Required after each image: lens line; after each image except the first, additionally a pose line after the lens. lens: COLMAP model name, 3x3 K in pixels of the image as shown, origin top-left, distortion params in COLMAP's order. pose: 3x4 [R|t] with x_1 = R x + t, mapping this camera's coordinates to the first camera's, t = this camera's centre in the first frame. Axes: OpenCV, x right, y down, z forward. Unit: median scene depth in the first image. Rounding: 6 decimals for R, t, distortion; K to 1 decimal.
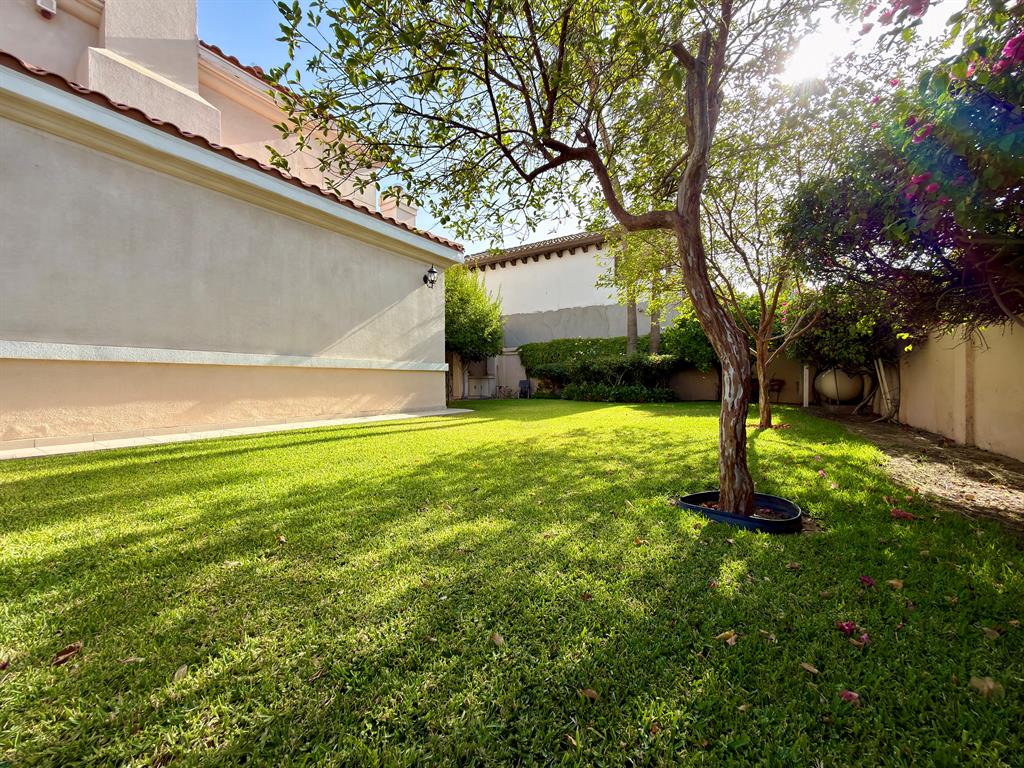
lens RADIAL K [[413.4, 0, 509.6], [0, 413.4, 384.2], [0, 0, 1]] dist [0.000627, 0.000121]
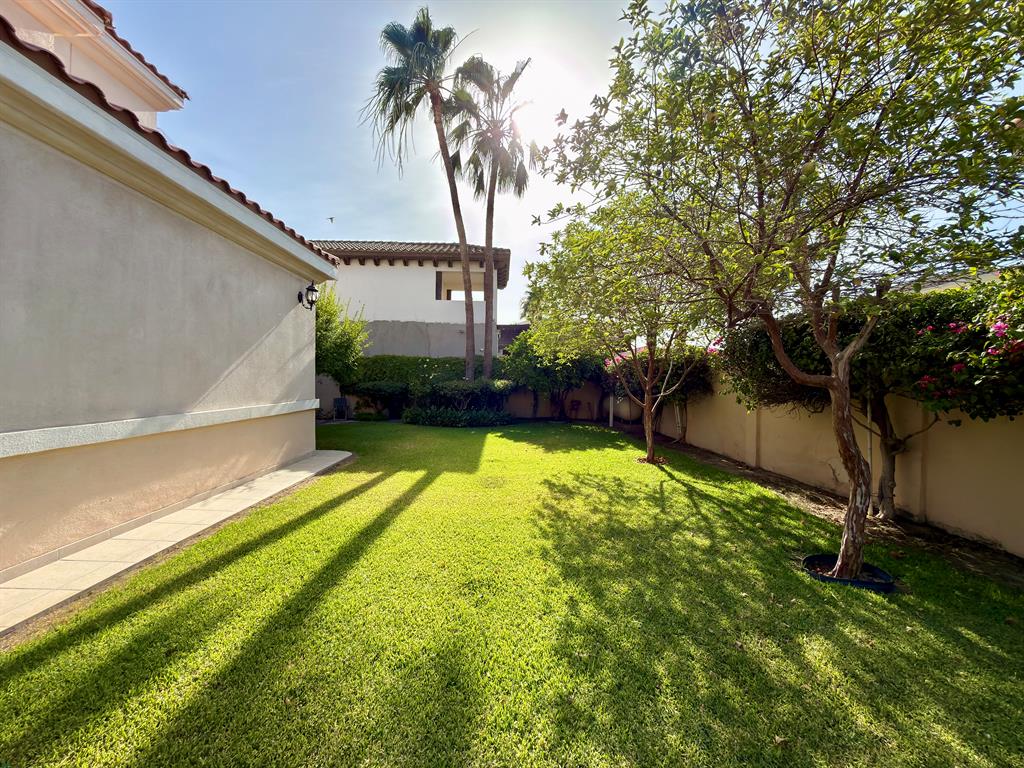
lens RADIAL K [[413.4, 0, 509.9], [0, 413.4, 384.5], [0, 0, 1]] dist [0.000627, 0.000121]
pose [[0.824640, 0.003329, 0.565648, -0.377016], [-0.009010, 0.999933, 0.007252, -0.110429], [-0.565586, -0.011077, 0.824615, 0.125024]]
